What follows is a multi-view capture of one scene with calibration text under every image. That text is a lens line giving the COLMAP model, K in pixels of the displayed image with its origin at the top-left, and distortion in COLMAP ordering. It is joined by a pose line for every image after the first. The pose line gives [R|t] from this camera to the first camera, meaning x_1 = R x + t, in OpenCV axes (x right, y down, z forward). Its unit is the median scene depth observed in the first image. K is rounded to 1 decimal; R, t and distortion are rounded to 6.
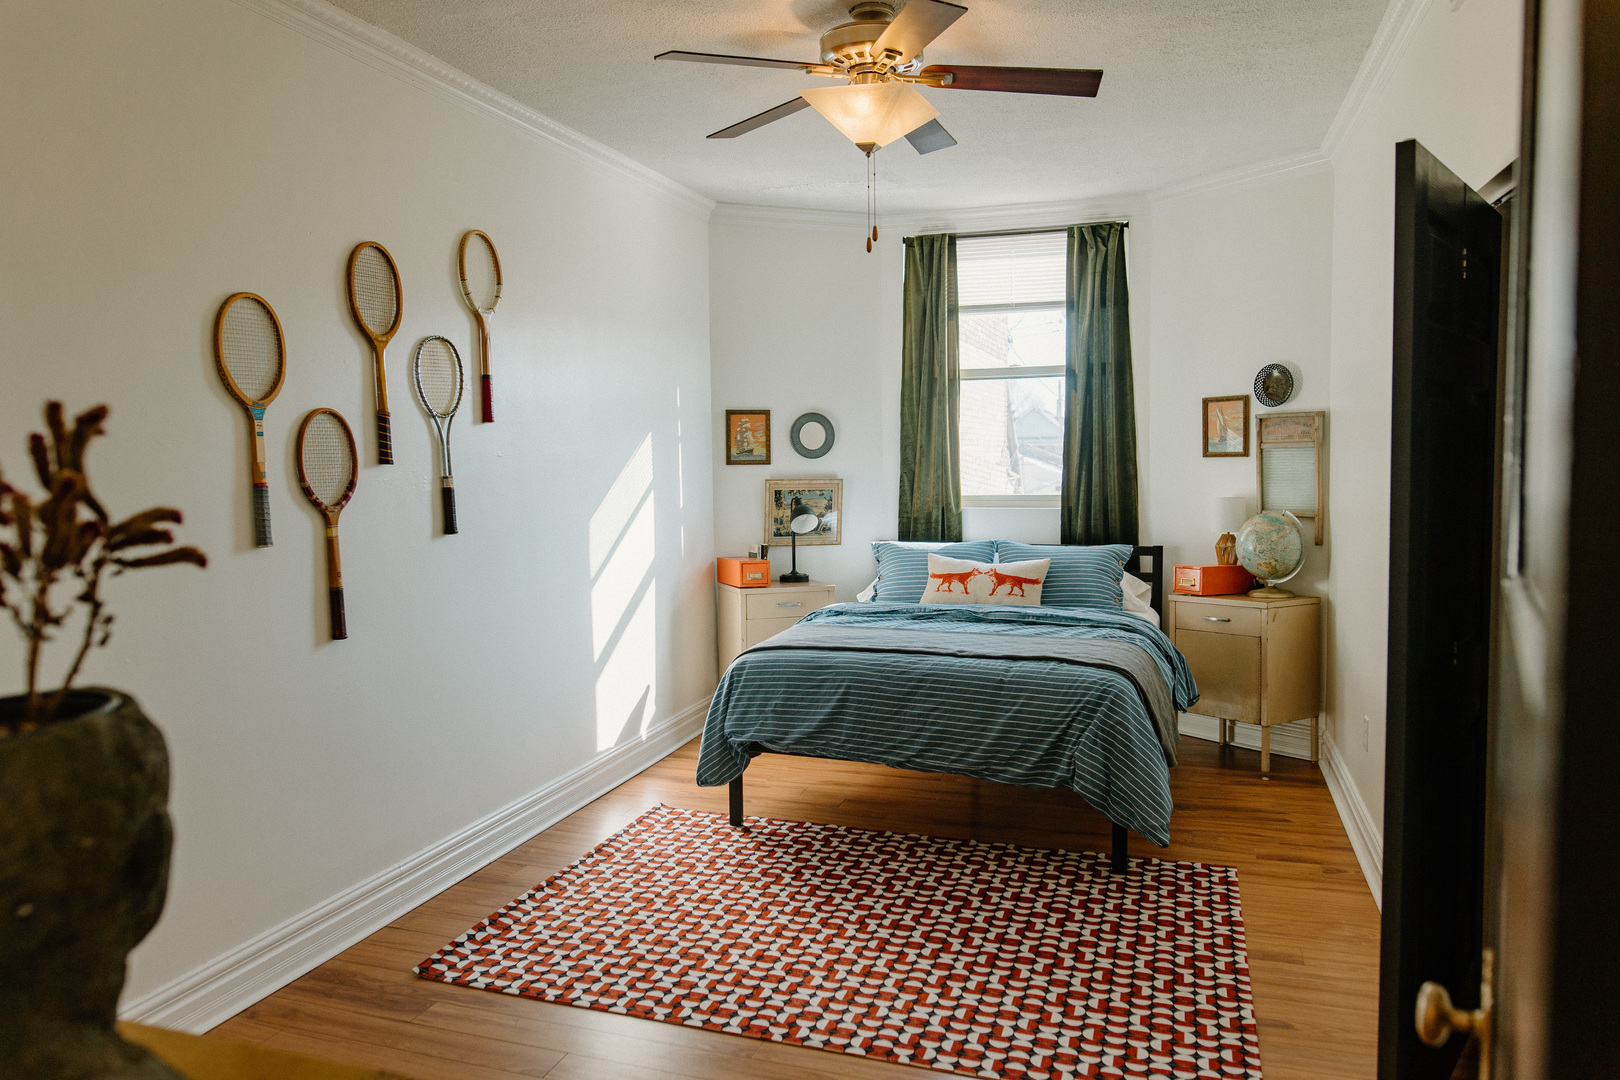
lens RADIAL K [[1137.9, 0, 807.3], [0, 1137.9, 530.5], [0, 0, 1]] dist [-0.004170, -0.001718]
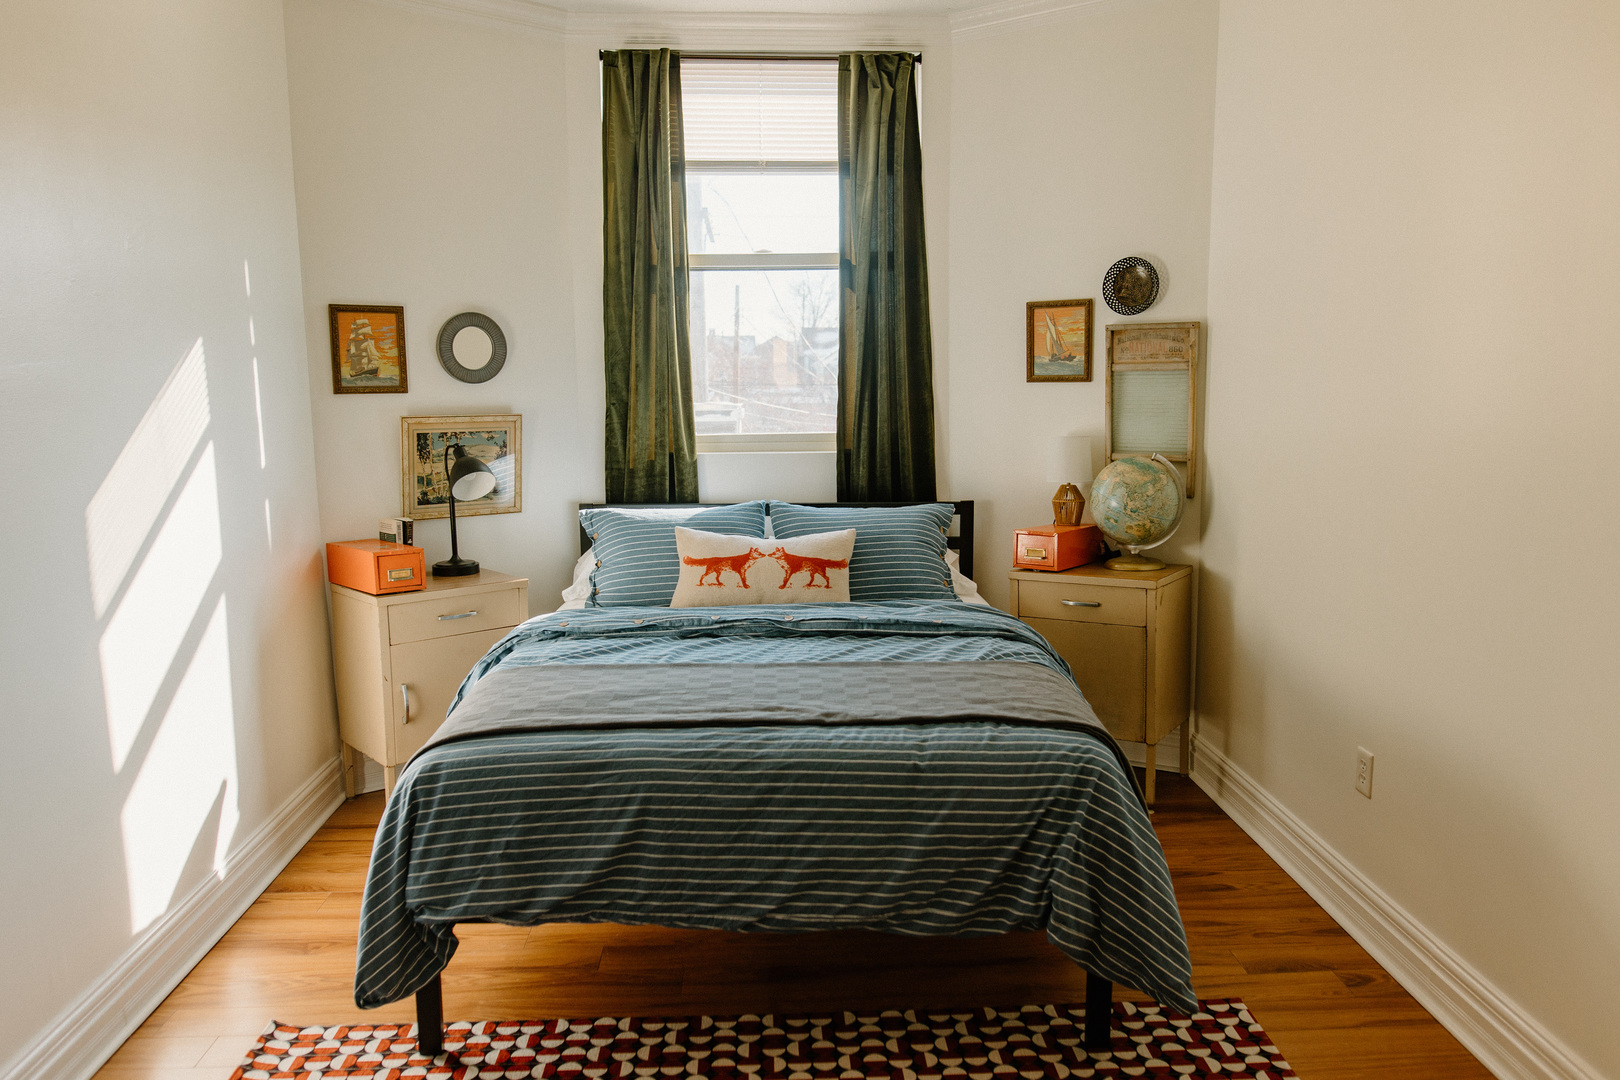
lens RADIAL K [[1137.9, 0, 807.3], [0, 1137.9, 530.5], [0, 0, 1]] dist [-0.004170, -0.001718]
pose [[0.929212, -0.047847, 0.366436, -0.072372], [0.021959, 0.996980, 0.074496, -0.027908], [-0.368893, -0.061176, 0.927456, 0.377989]]
